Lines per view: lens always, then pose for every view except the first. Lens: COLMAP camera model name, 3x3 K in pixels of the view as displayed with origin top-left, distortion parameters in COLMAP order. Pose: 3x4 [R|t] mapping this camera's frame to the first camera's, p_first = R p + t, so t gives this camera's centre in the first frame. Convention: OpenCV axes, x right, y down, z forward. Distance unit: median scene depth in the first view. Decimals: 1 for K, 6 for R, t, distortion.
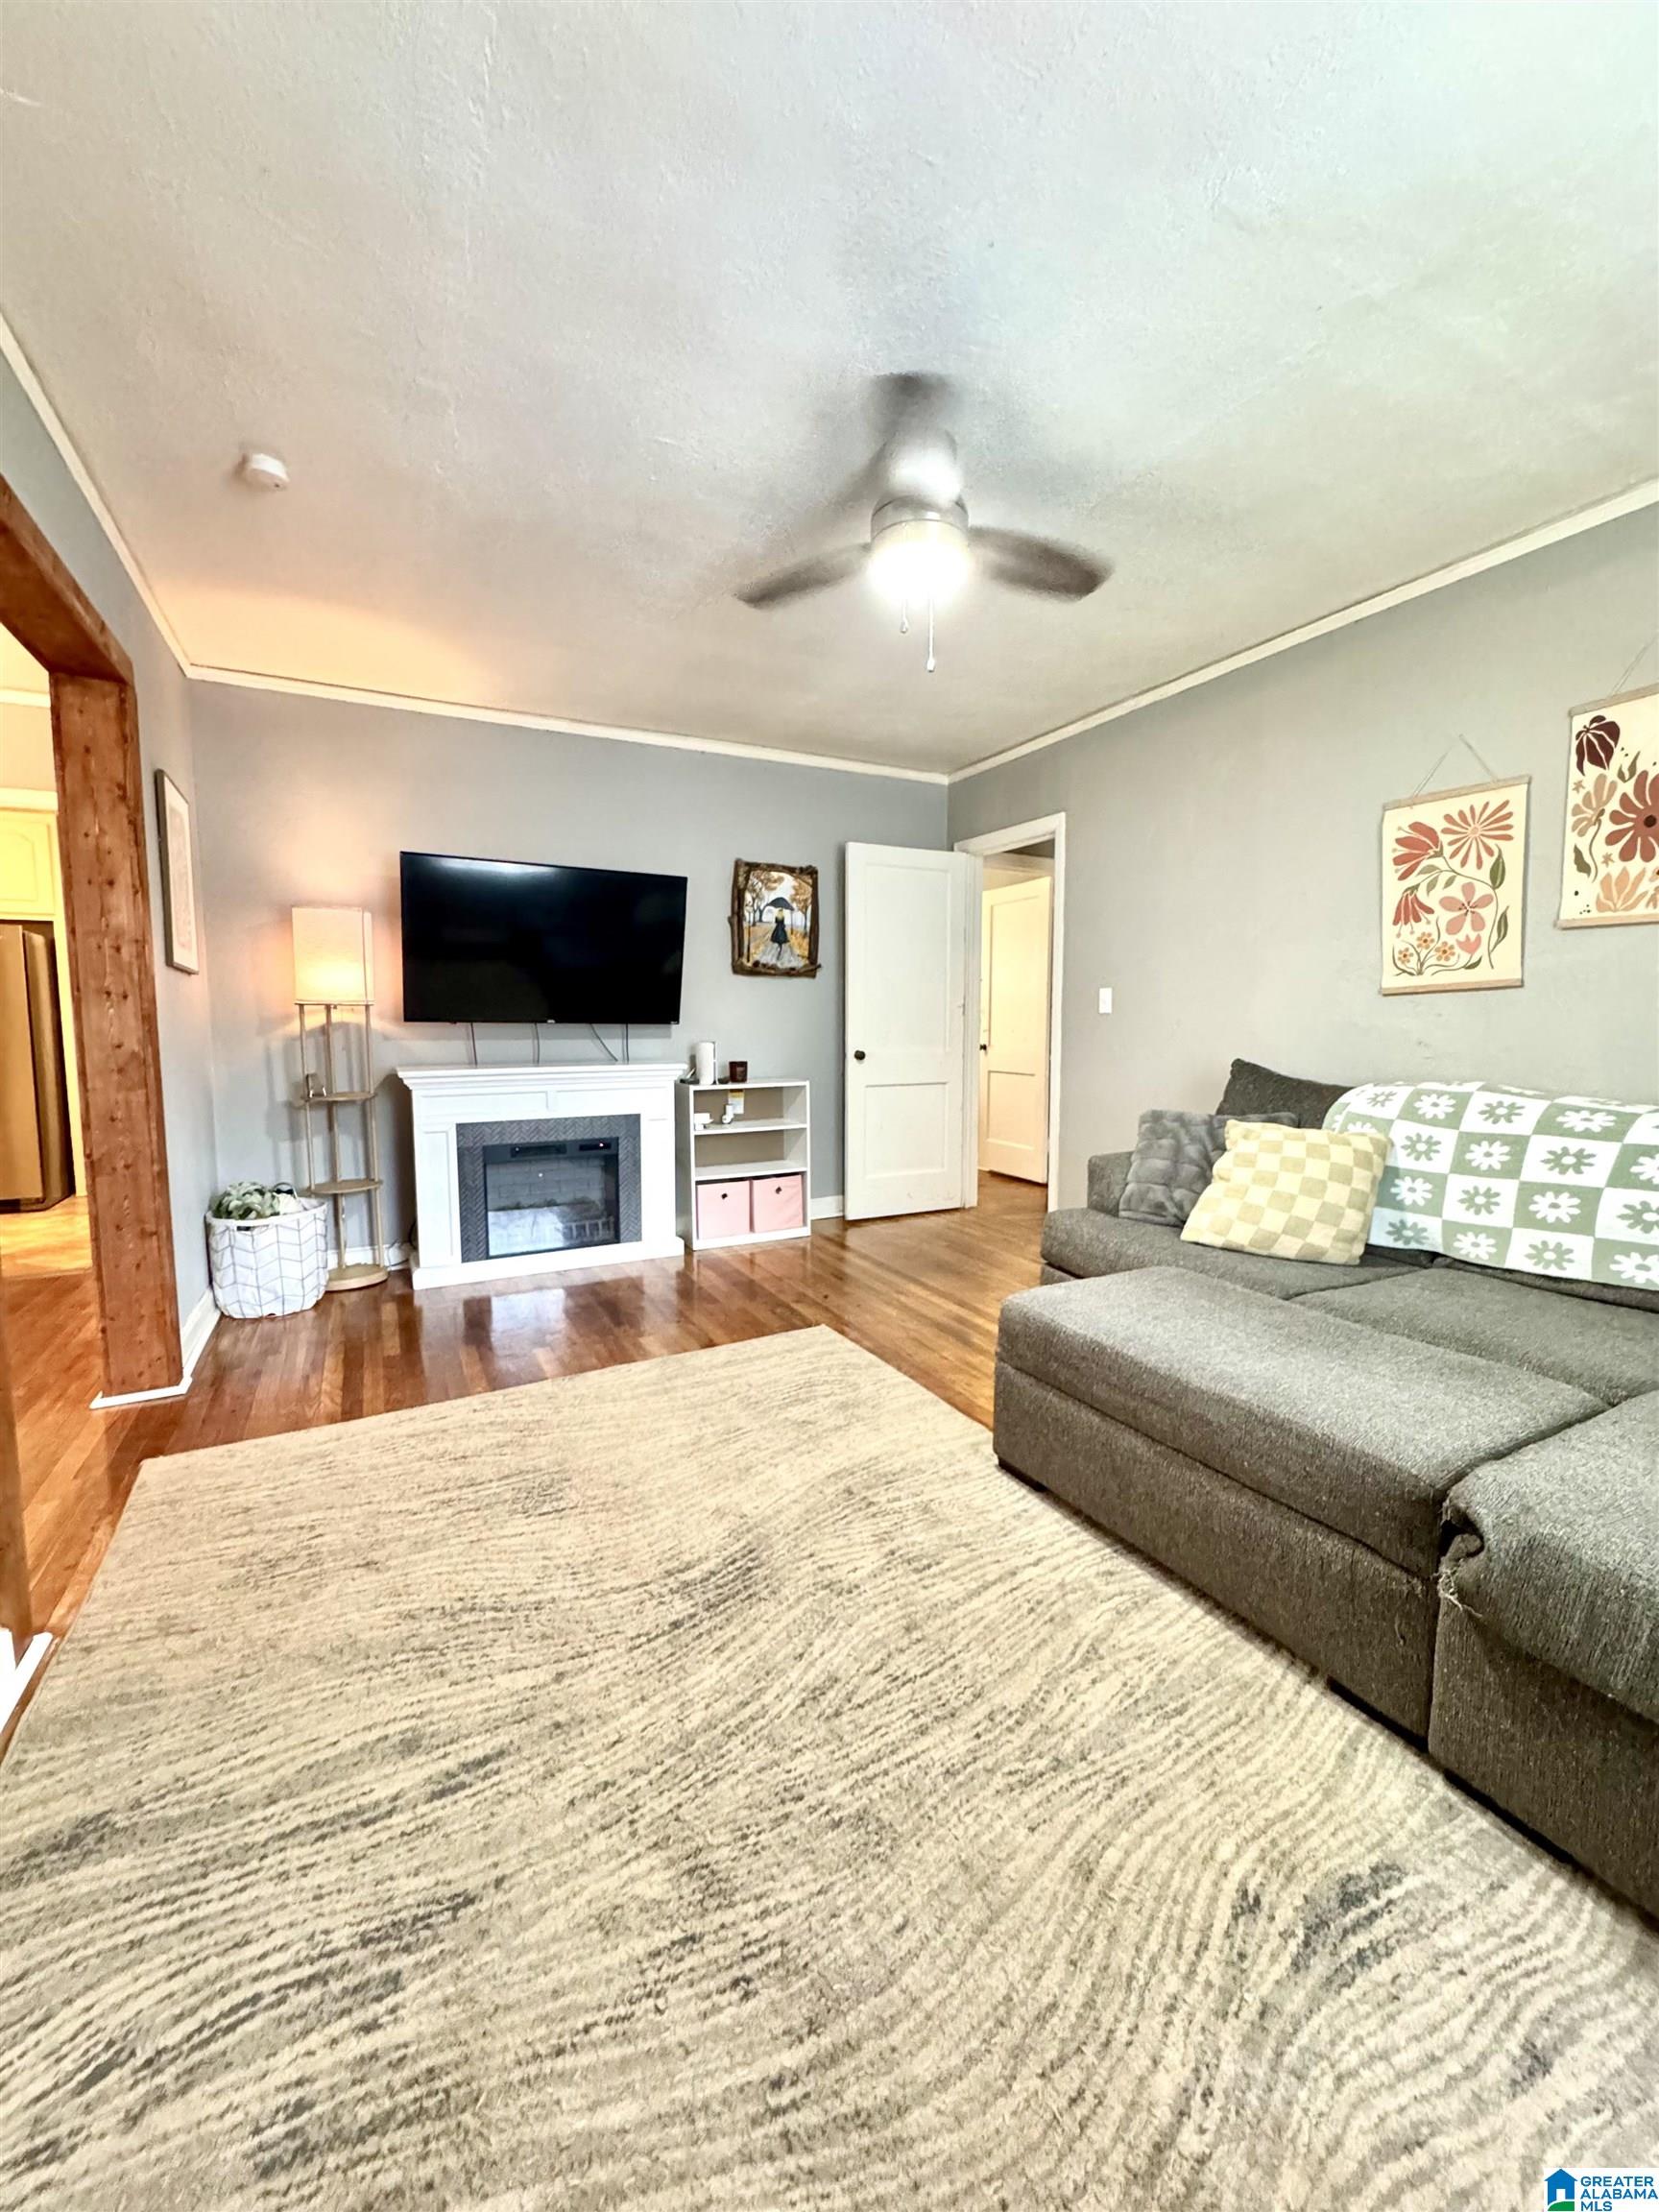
lens RADIAL K [[889.4, 0, 829.5], [0, 889.4, 1106.0], [0, 0, 1]] dist [-0.002495, 0.000877]
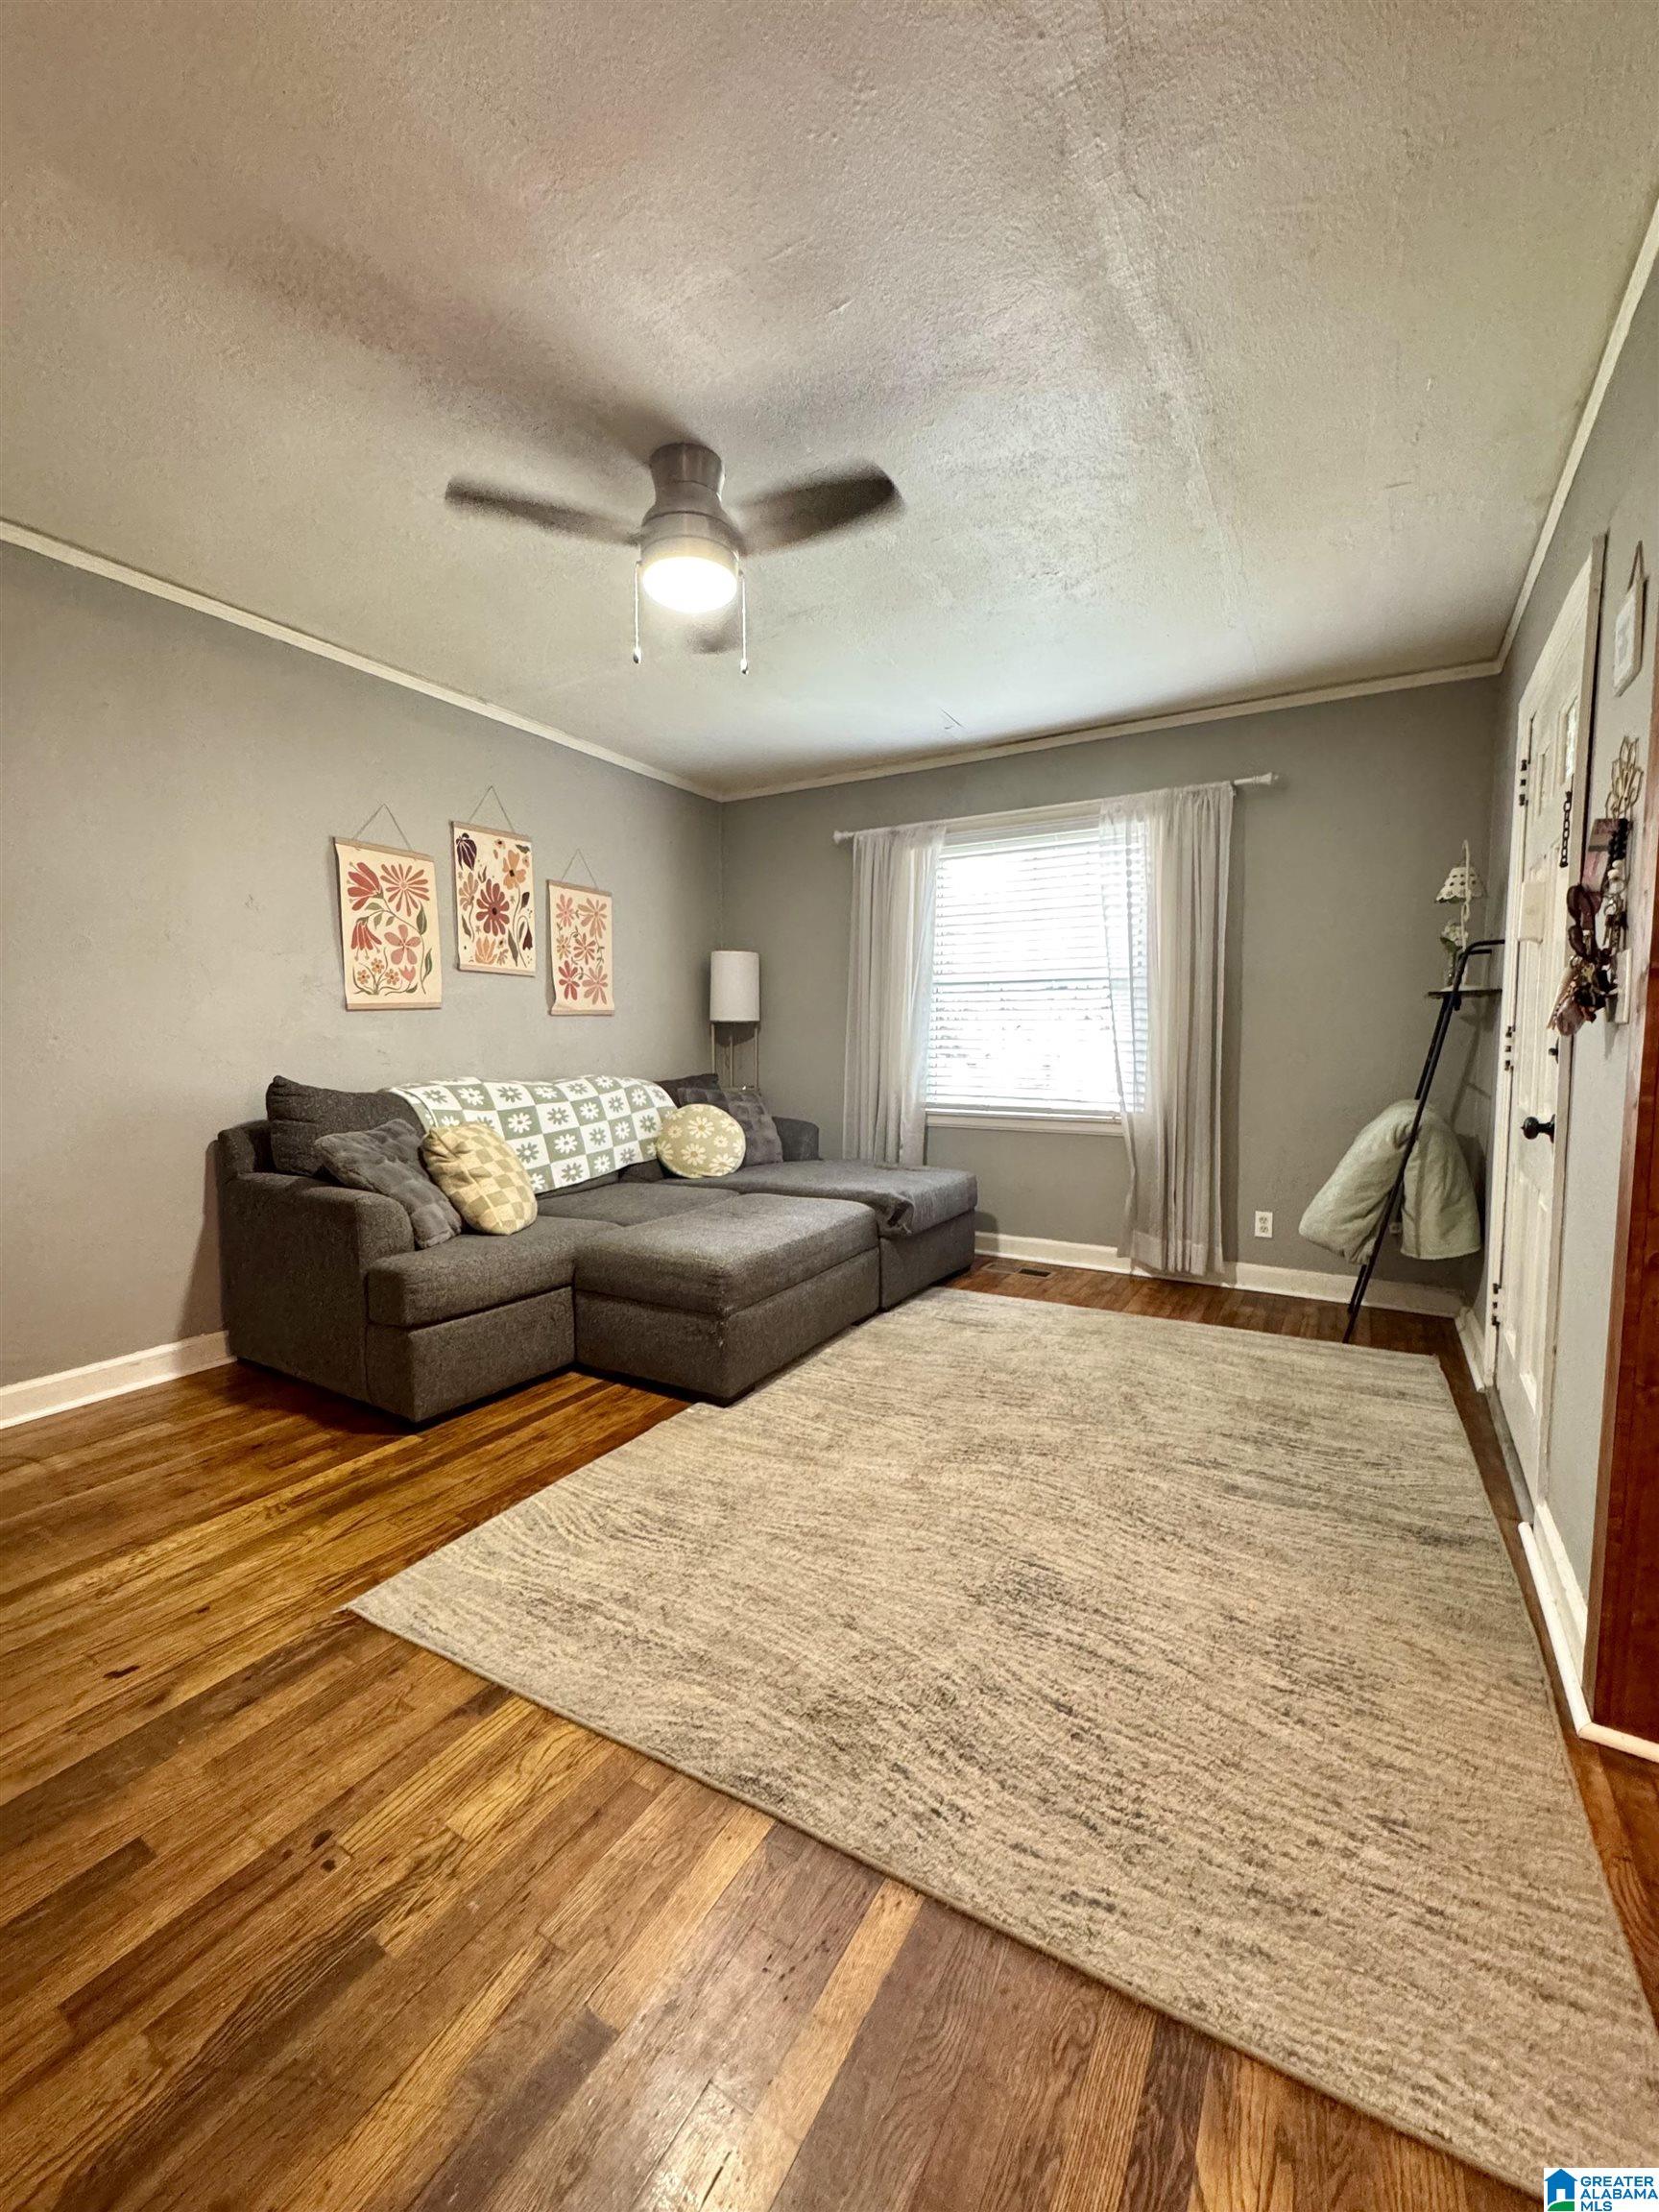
lens RADIAL K [[889.4, 0, 829.5], [0, 889.4, 1106.0], [0, 0, 1]] dist [-0.002495, 0.000877]
pose [[-0.529040, -0.069560, 0.845741, -0.716279], [0.083664, 0.987504, 0.133555, -0.116184], [-0.844462, 0.141414, -0.516609, 1.203803]]
